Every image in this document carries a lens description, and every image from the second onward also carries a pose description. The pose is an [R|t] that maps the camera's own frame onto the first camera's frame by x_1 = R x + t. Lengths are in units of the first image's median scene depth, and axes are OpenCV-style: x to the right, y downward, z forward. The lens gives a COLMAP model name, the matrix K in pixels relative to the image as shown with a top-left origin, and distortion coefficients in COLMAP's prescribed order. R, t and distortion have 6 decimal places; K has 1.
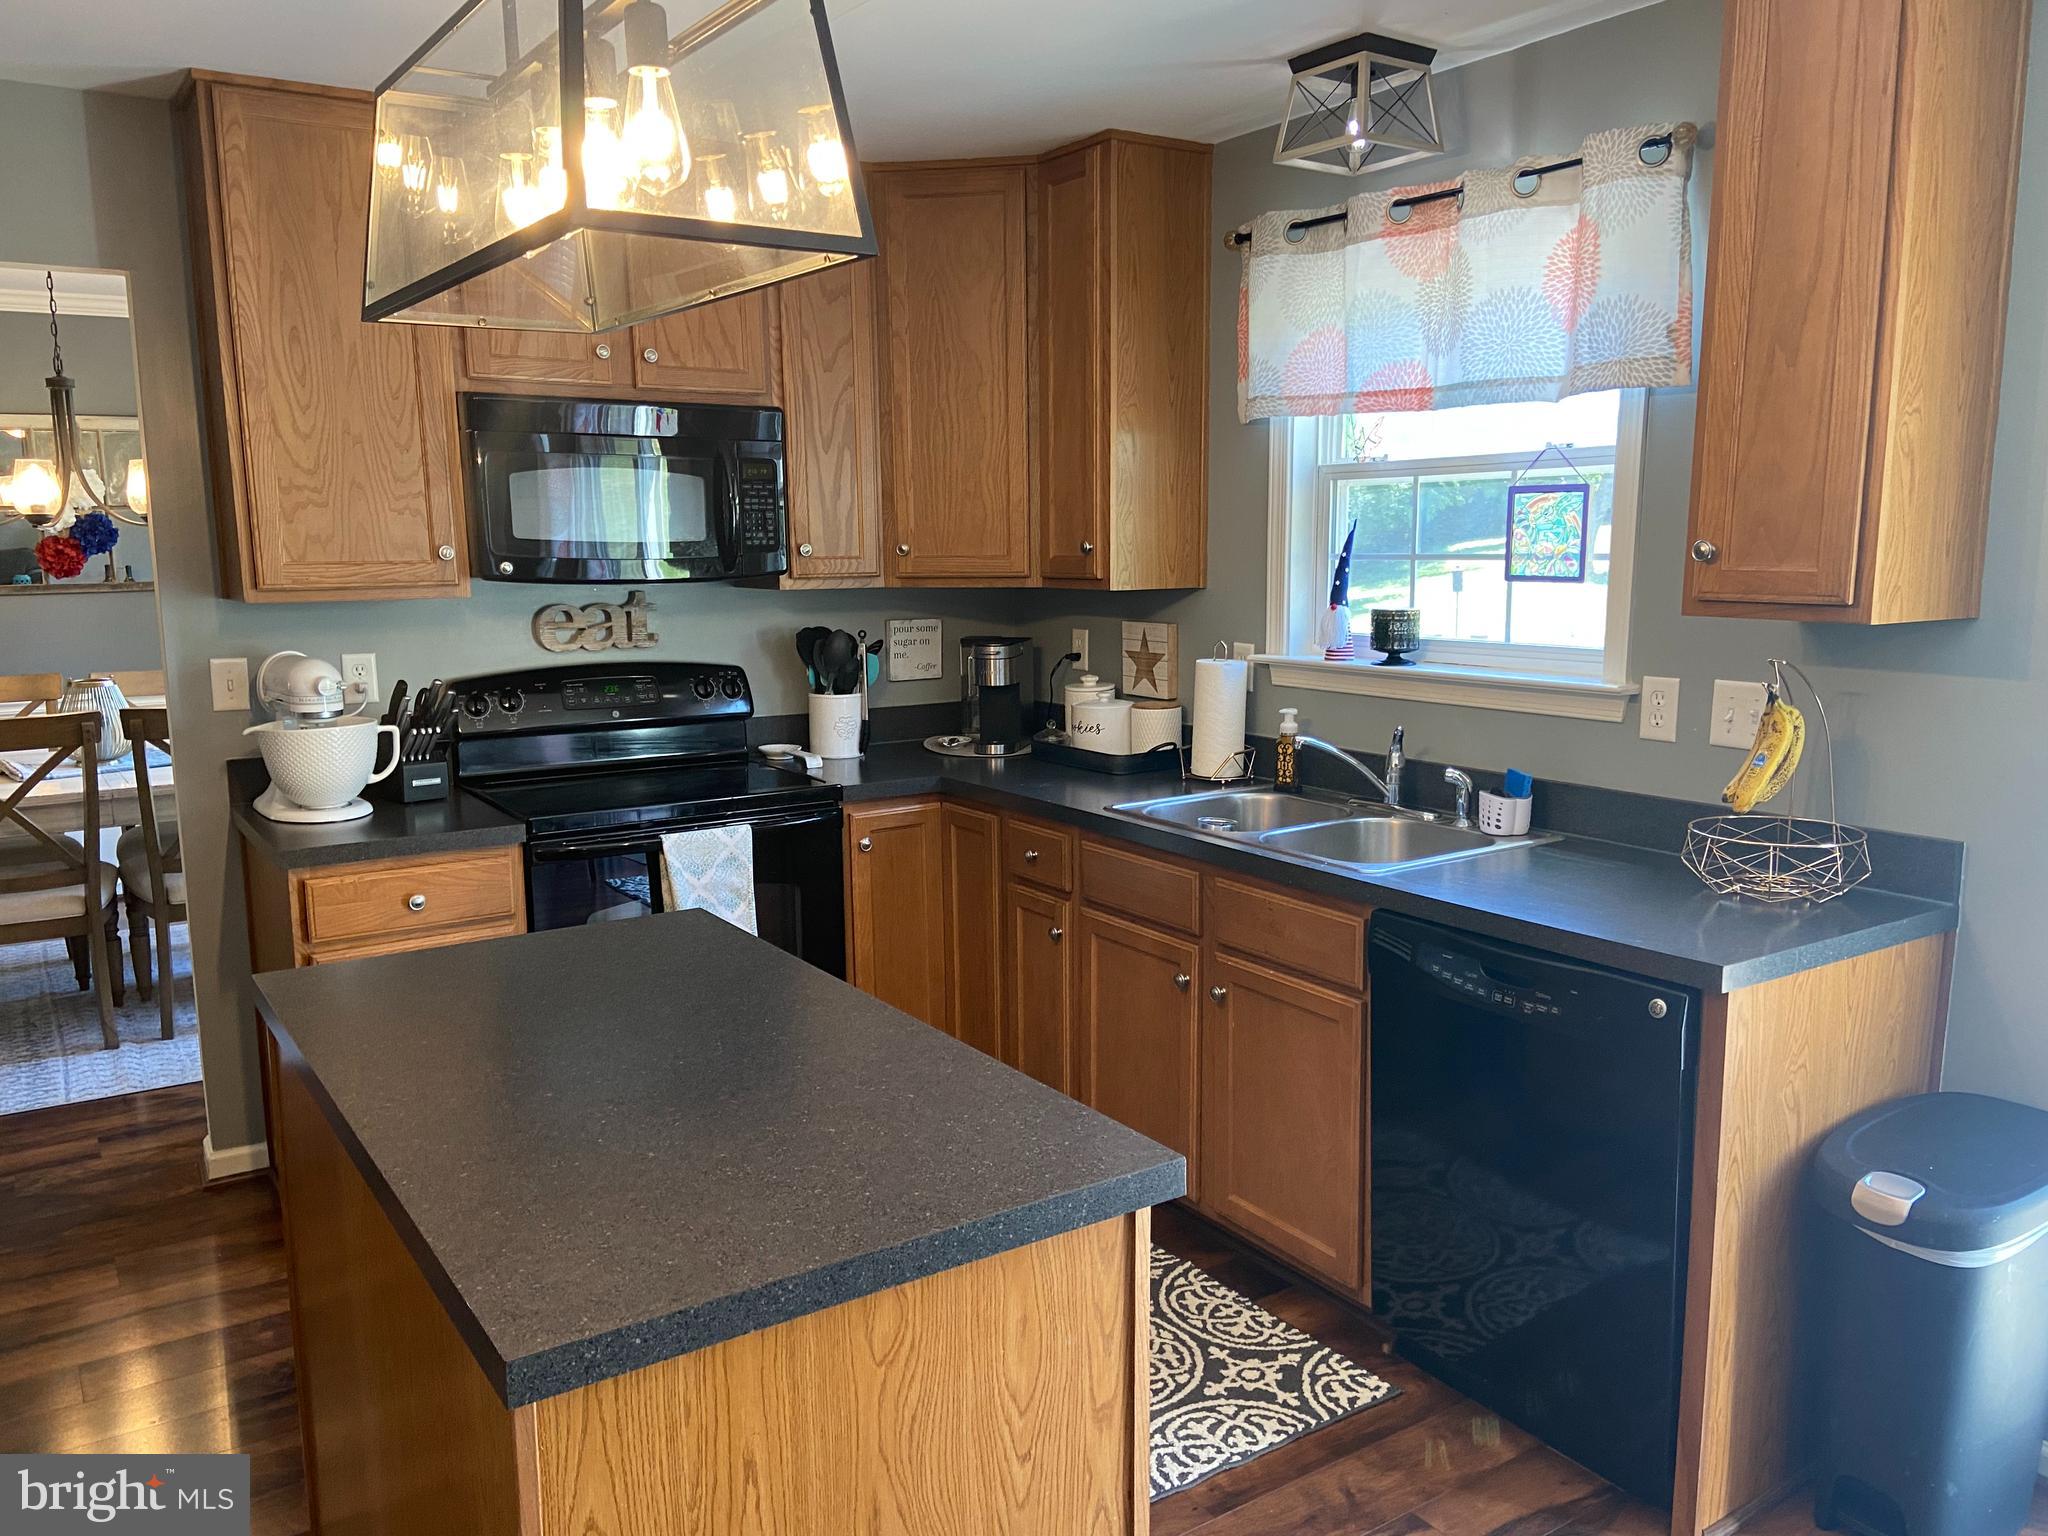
lens RADIAL K [[1543.1, 0, 1024.0], [0, 1543.1, 768.0], [0, 0, 1]] dist [0.120866, -0.150058]
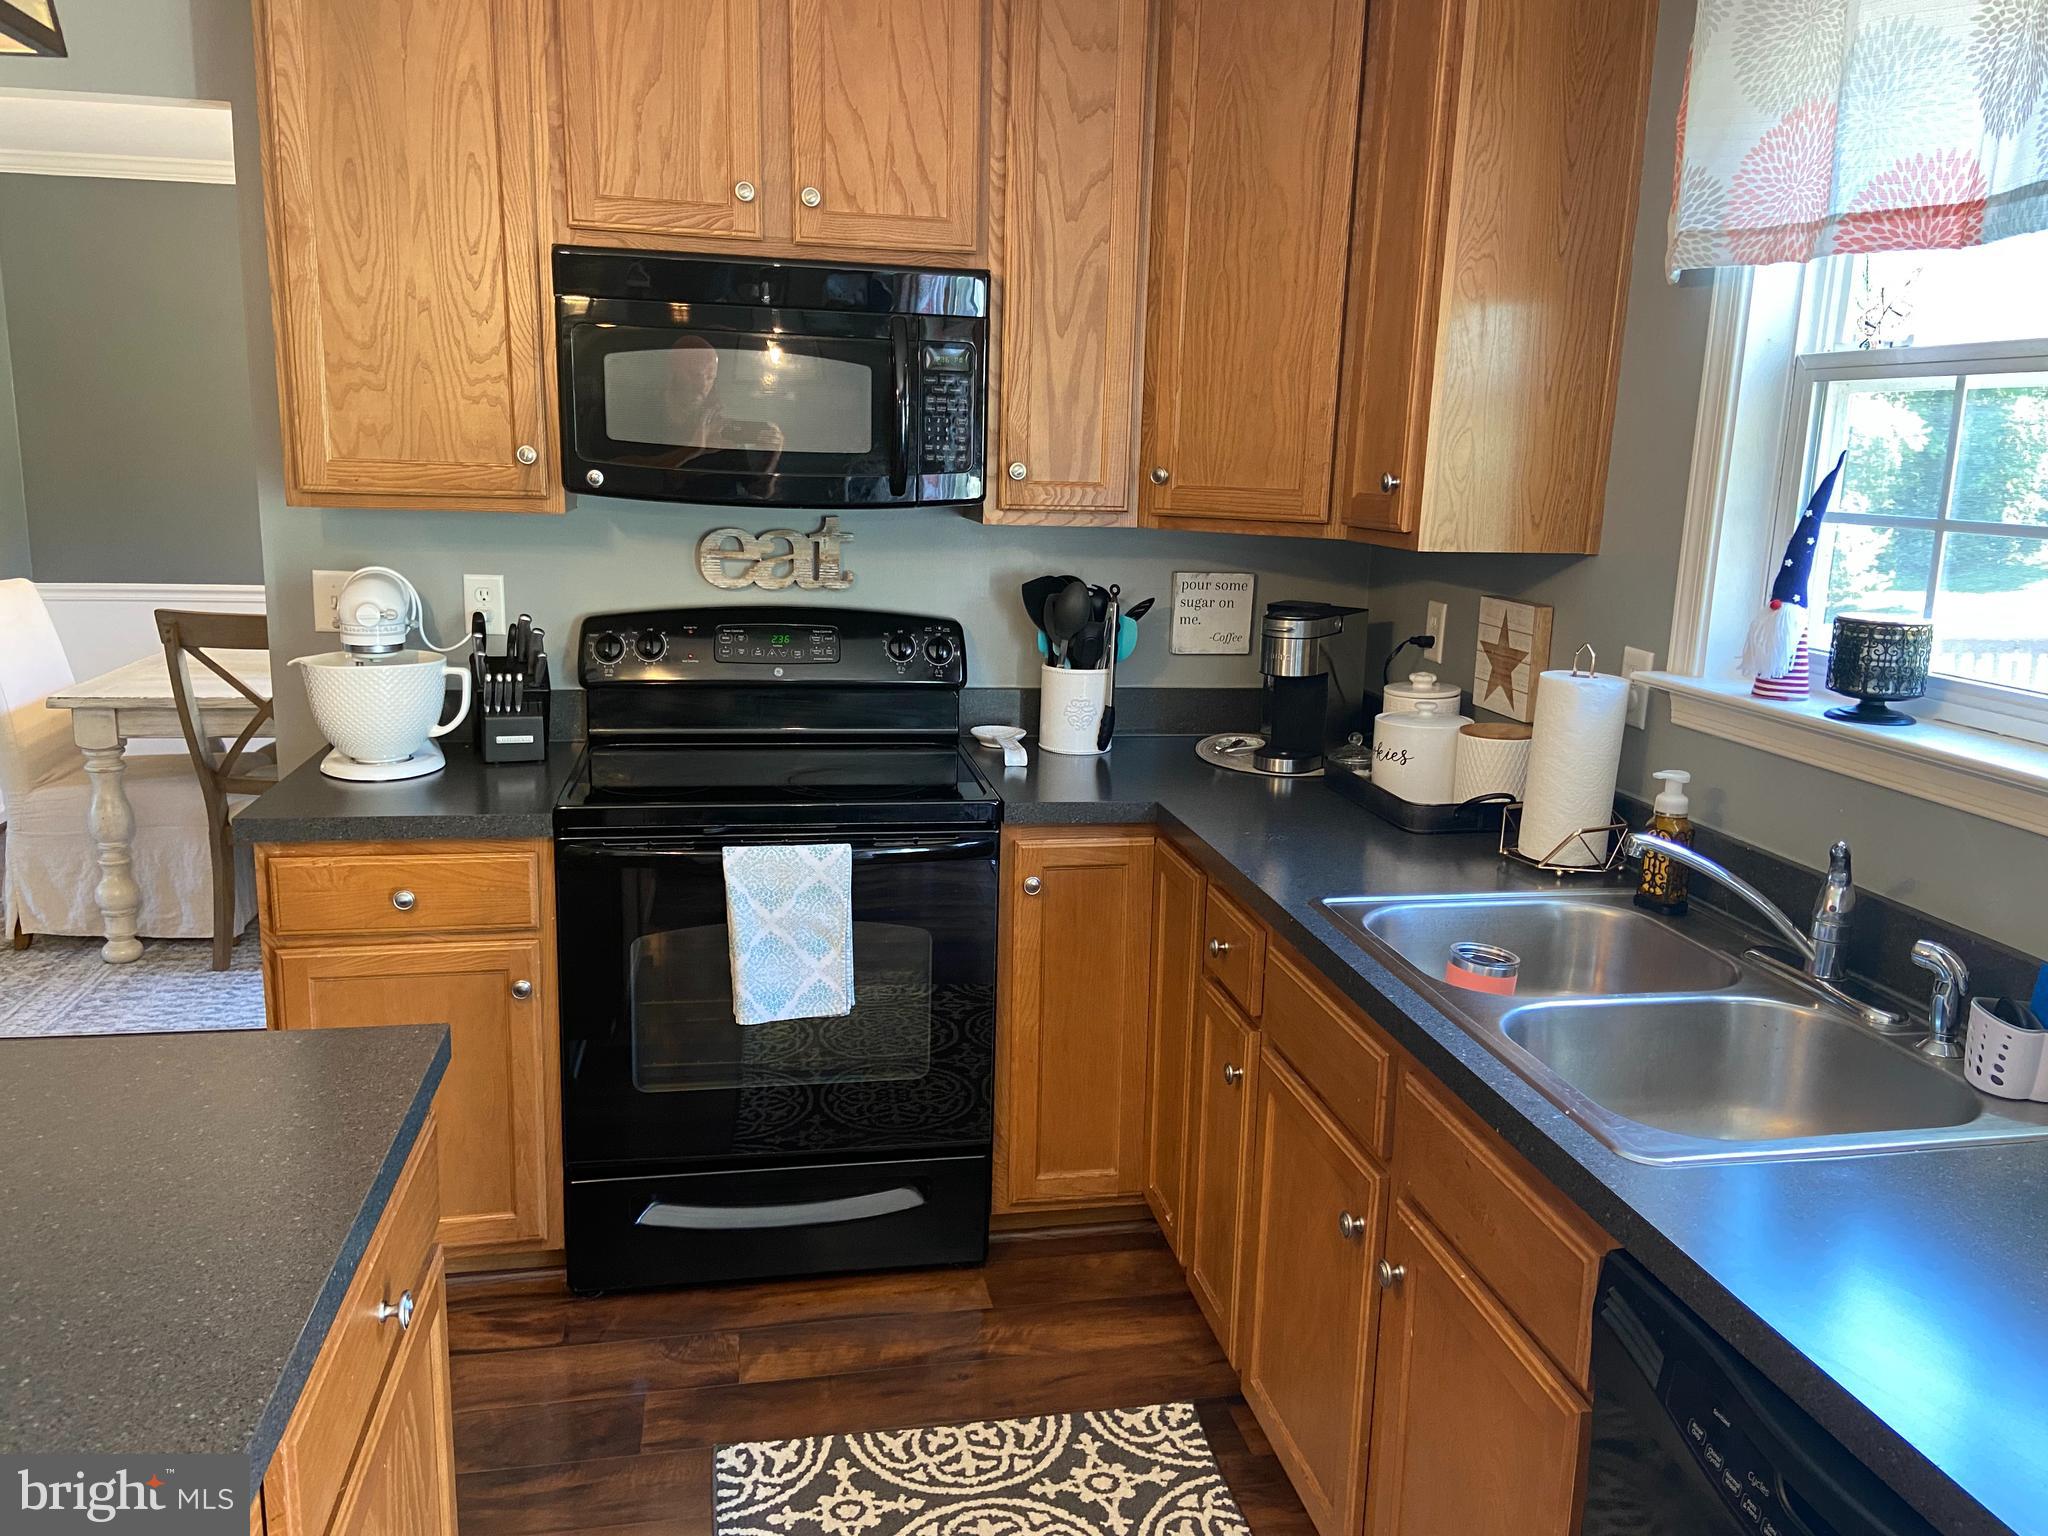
lens RADIAL K [[1543.1, 0, 1024.0], [0, 1543.1, 768.0], [0, 0, 1]] dist [0.120866, -0.150058]
pose [[0.919487, 0.113866, -0.376269, 0.160945], [-0.095464, 0.993158, 0.067264, -0.053936], [0.381354, -0.025928, 0.924065, 0.340194]]
